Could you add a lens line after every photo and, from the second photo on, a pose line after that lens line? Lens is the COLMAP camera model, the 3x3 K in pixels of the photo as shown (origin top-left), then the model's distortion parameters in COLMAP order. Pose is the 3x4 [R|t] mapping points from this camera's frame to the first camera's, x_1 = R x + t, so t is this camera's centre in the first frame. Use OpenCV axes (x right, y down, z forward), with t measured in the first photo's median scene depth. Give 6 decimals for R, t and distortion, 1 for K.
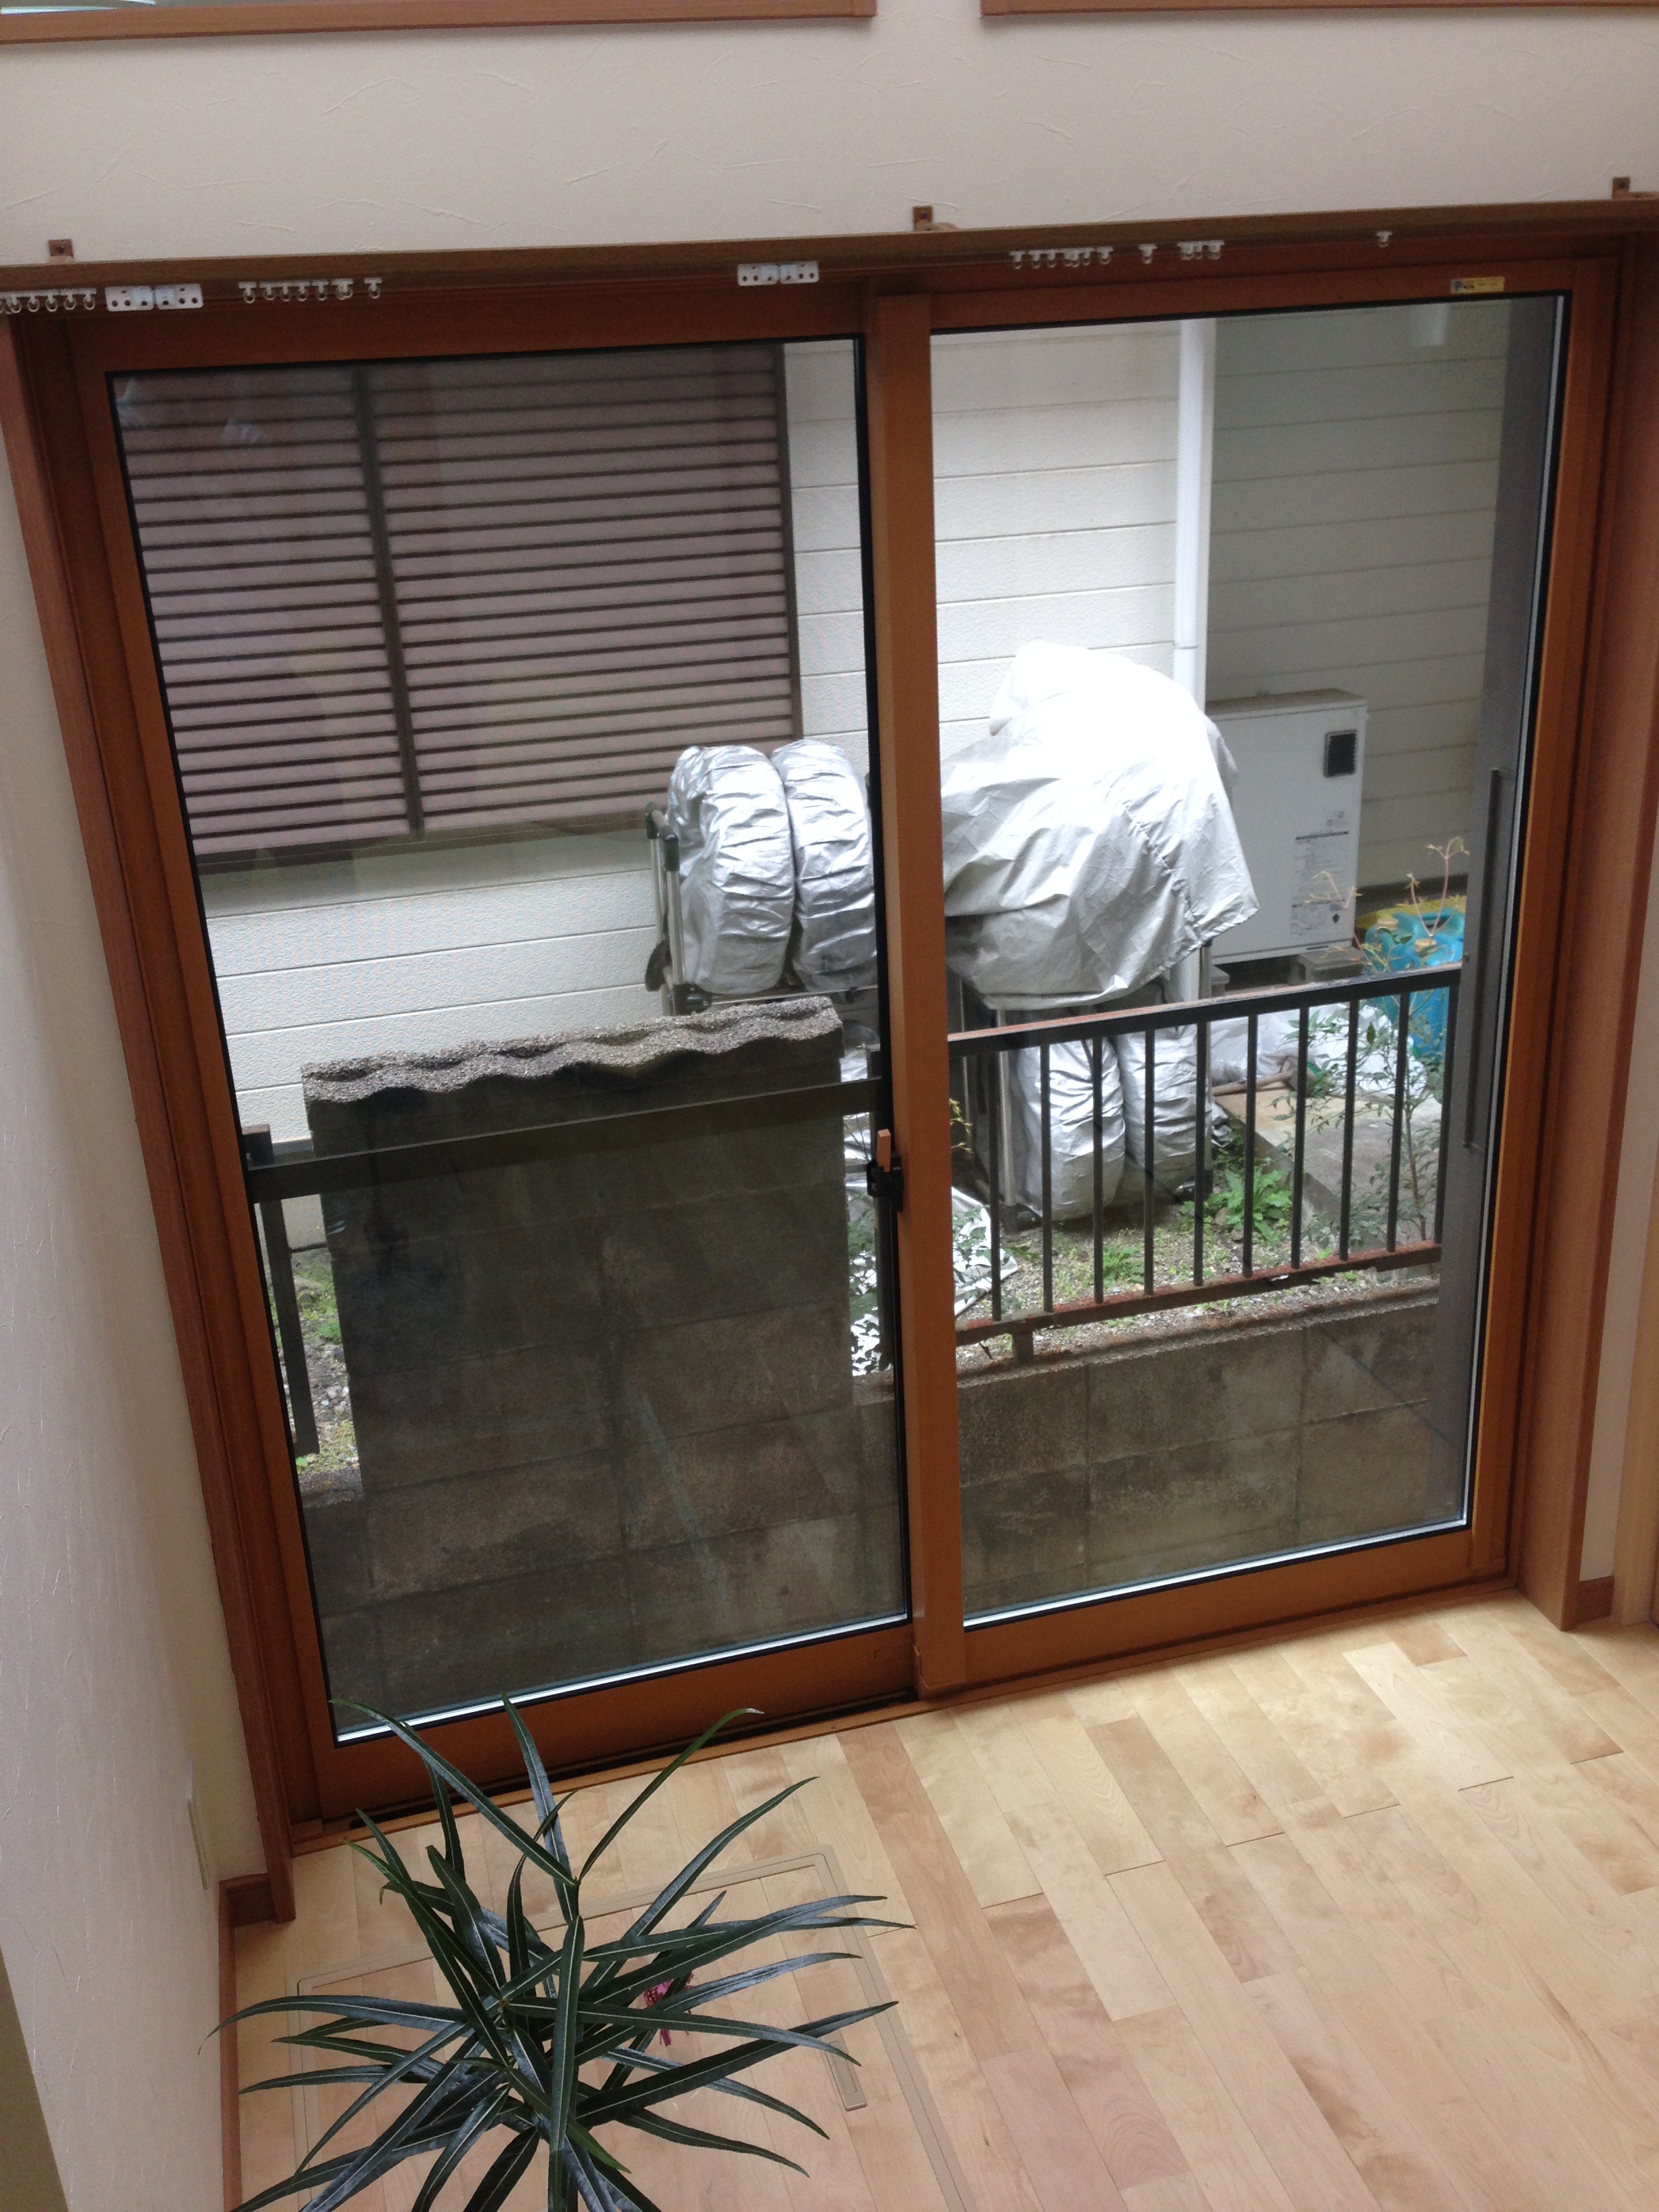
lens RADIAL K [[2051.8, 0, 791.2], [0, 2051.8, 1107.3], [0, 0, 1]] dist [0.101435, -0.181197]
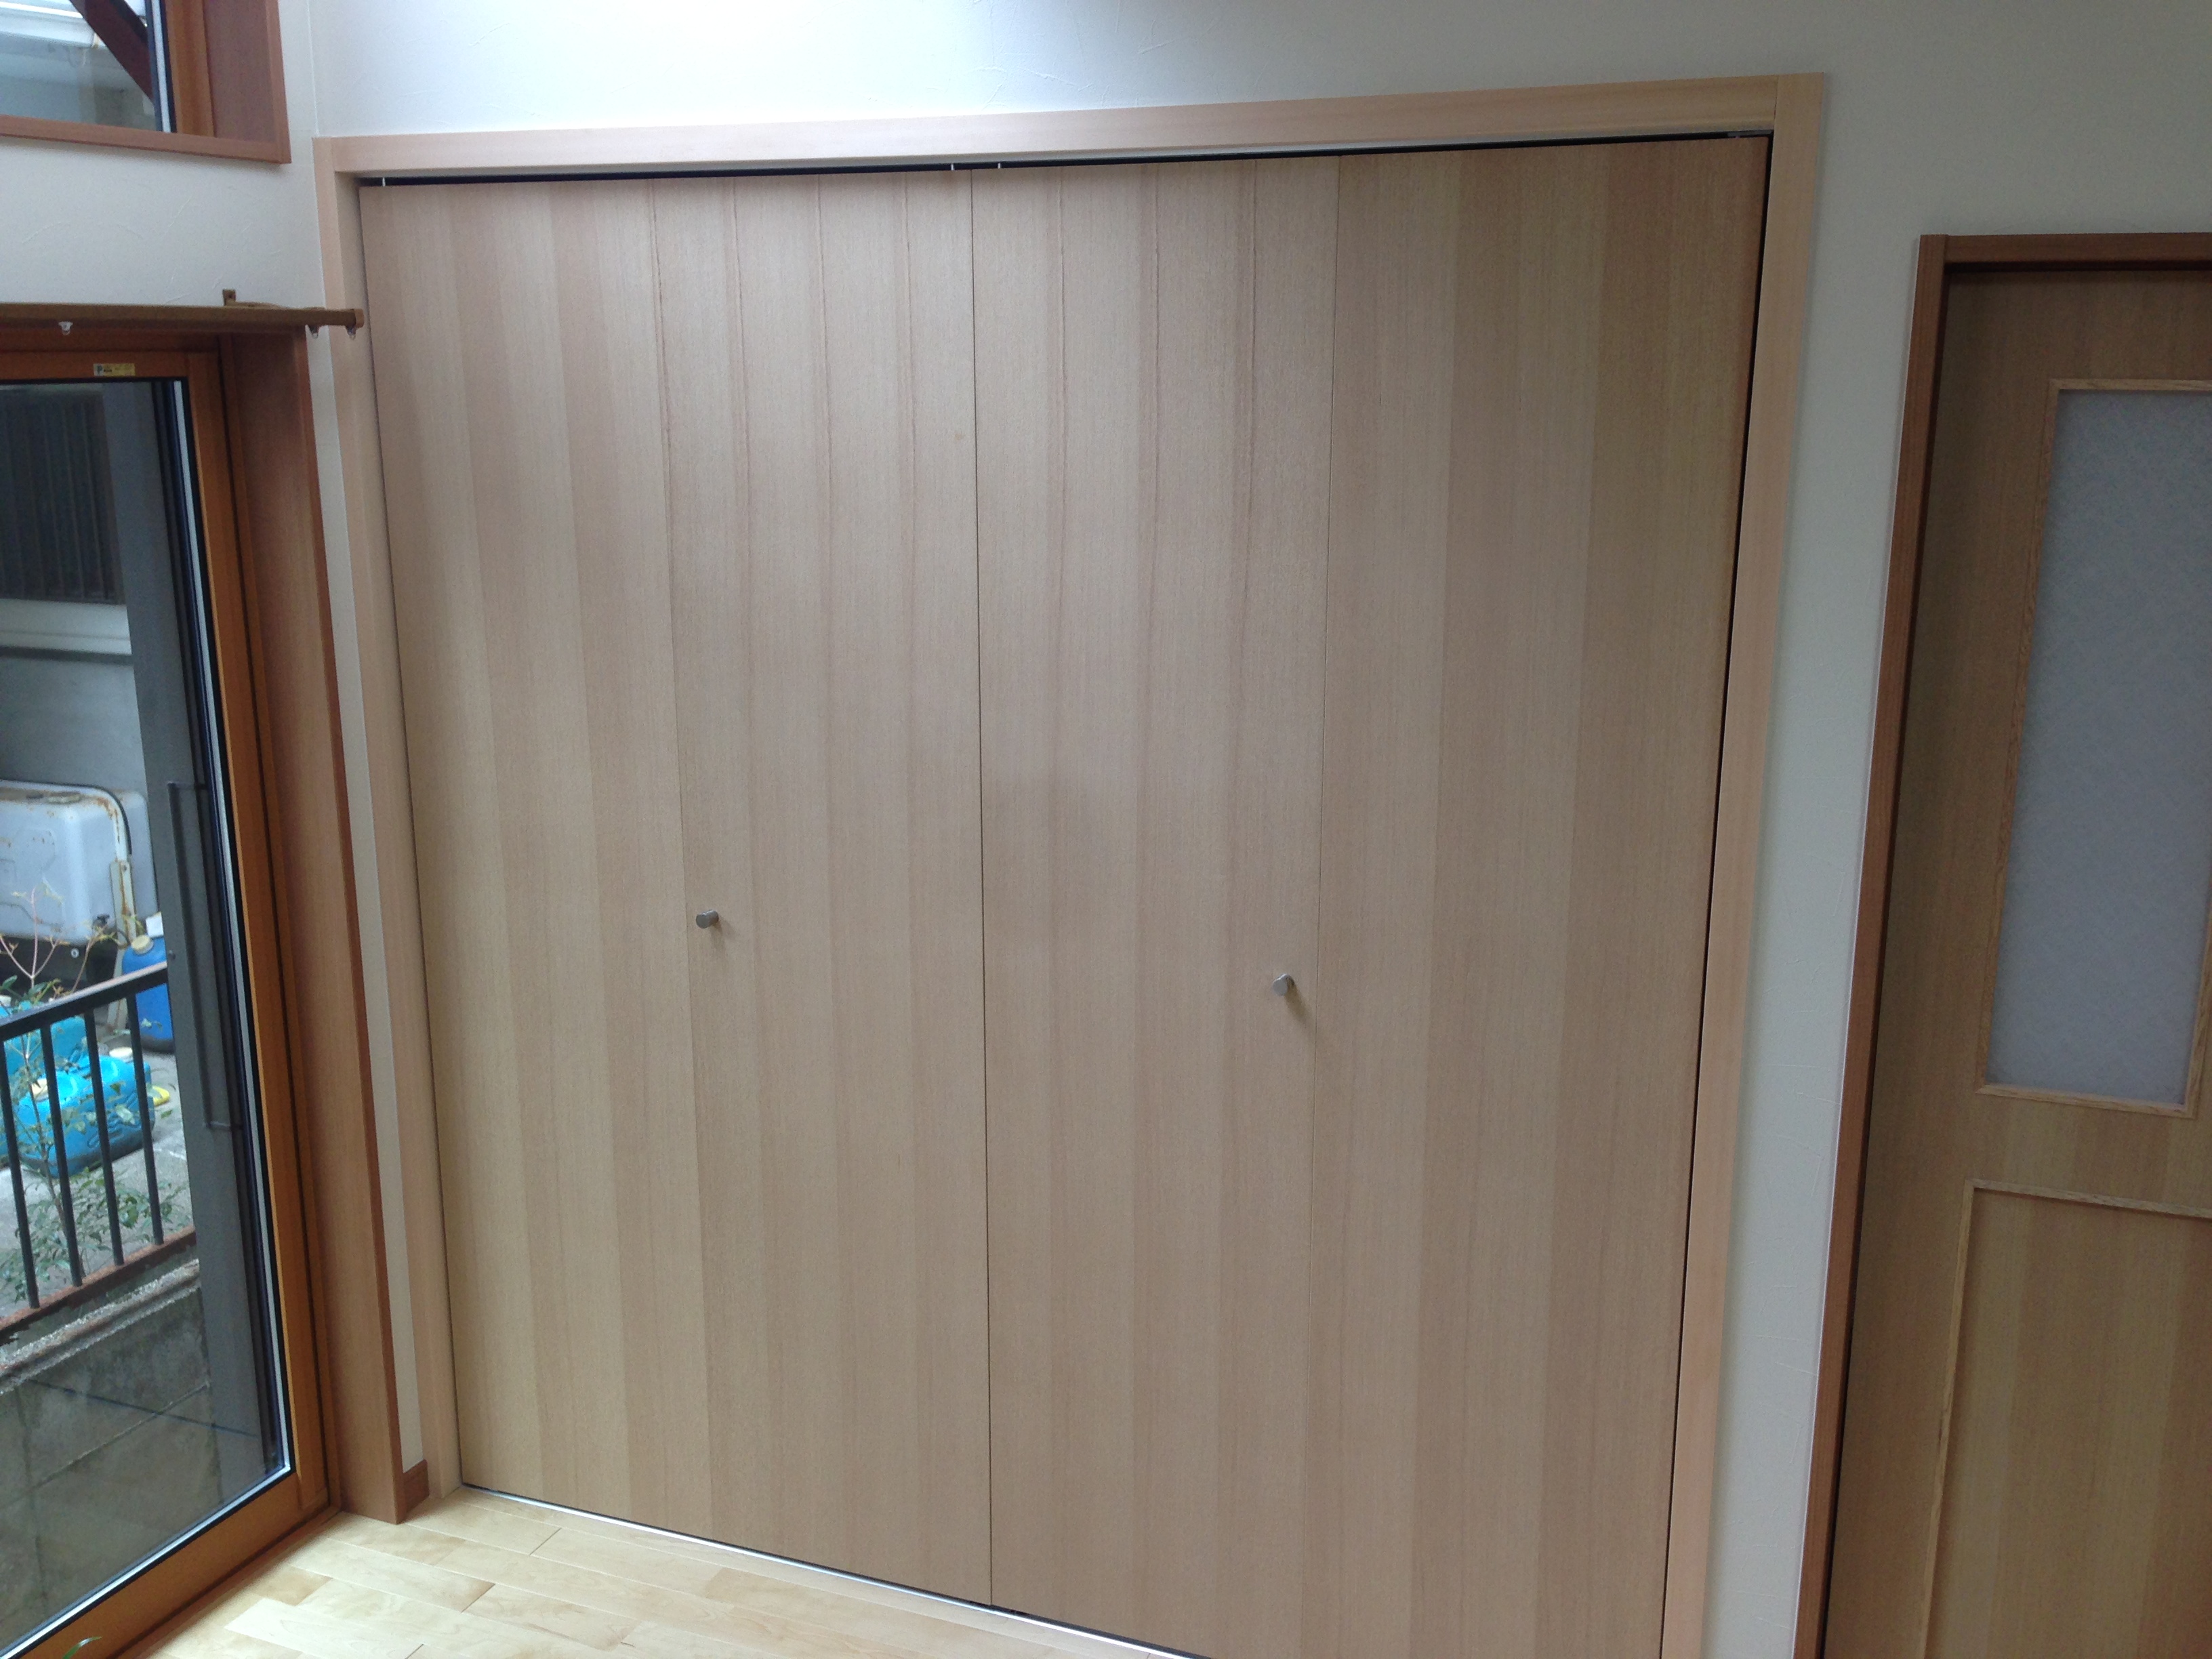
lens RADIAL K [[2051.8, 0, 1106.0], [0, 2051.8, 829.5], [0, 0, 1]] dist [0.101435, -0.181197]
pose [[0.601758, -0.135851, 0.787040, -0.216625], [0.266072, 0.963236, -0.037170, 0.033203], [-0.753056, 0.231776, 0.615782, -0.057684]]
